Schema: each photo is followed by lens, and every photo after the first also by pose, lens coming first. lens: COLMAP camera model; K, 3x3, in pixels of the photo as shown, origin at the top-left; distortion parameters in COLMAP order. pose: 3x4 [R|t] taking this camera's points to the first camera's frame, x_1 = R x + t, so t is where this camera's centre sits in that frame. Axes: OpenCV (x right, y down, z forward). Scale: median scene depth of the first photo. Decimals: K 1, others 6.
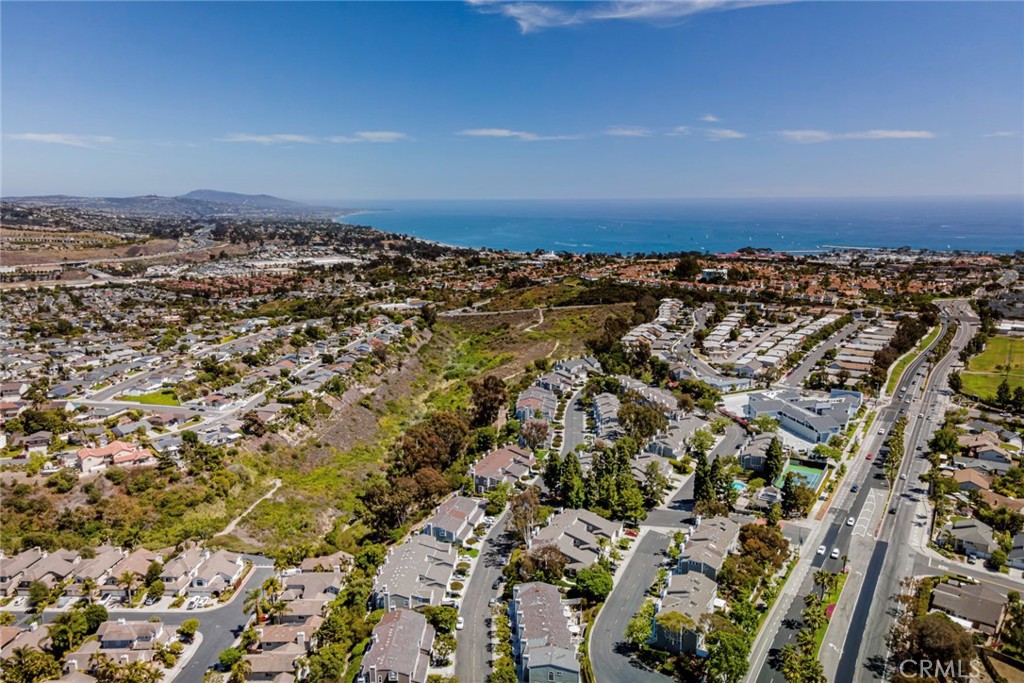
lens RADIAL K [[734.8, 0, 512.3], [0, 734.8, 342.5], [0, 0, 1]] dist [0.030775, -0.001677]
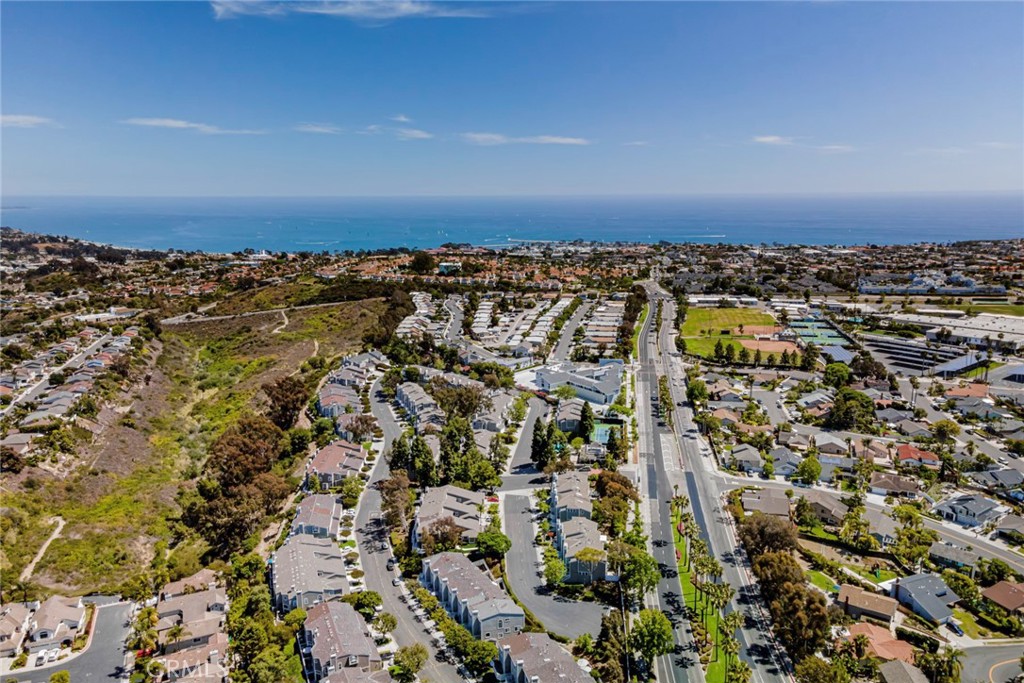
lens RADIAL K [[734.8, 0, 509.8], [0, 734.8, 339.8], [0, 0, 1]] dist [0.030775, -0.001677]
pose [[0.919067, -0.075140, 0.386871, -0.125207], [0.075379, 0.997048, 0.014577, 0.004527], [-0.386825, 0.015764, 0.922019, -0.012241]]
